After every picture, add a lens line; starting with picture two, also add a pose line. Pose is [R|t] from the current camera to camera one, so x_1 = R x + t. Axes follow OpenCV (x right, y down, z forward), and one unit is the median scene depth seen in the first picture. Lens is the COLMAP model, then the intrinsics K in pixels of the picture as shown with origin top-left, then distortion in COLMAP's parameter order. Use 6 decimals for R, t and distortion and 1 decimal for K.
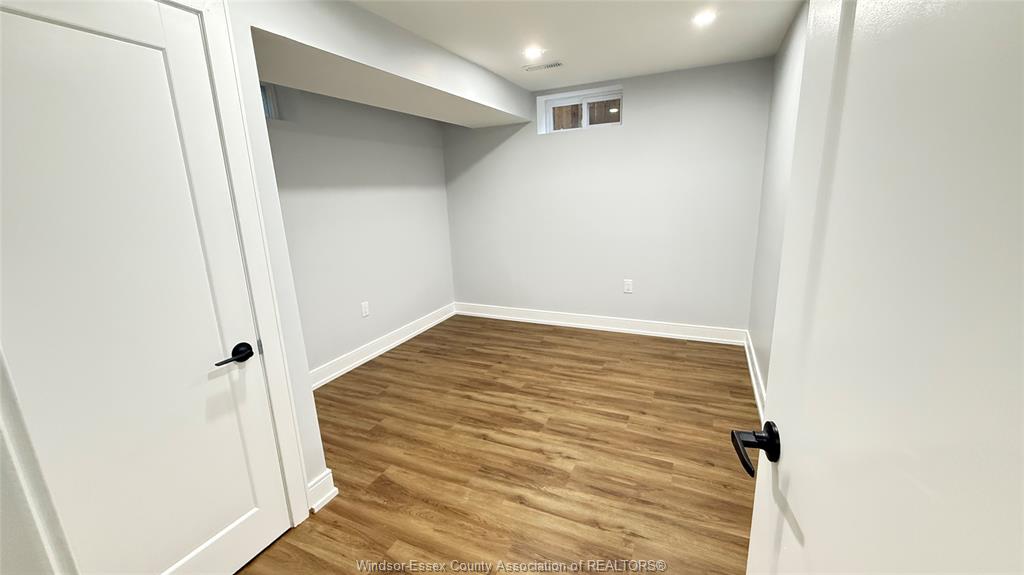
lens RADIAL K [[406.2, 0, 512.3], [0, 406.2, 288.8], [0, 0, 1]] dist [-0.001697, -0.000021]
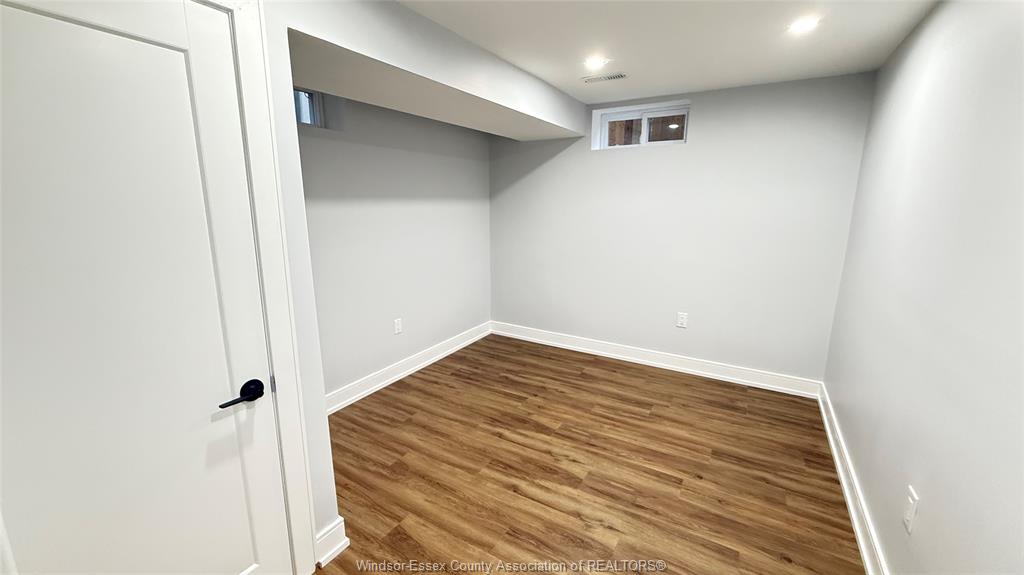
lens RADIAL K [[406.2, 0, 510.9], [0, 406.2, 288.3], [0, 0, 1]] dist [-0.001697, -0.000021]
pose [[0.993590, 0.064311, -0.092971, -0.019139], [-0.066388, 0.997605, -0.019424, -0.046779], [0.091500, 0.025472, 0.995479, 0.087884]]
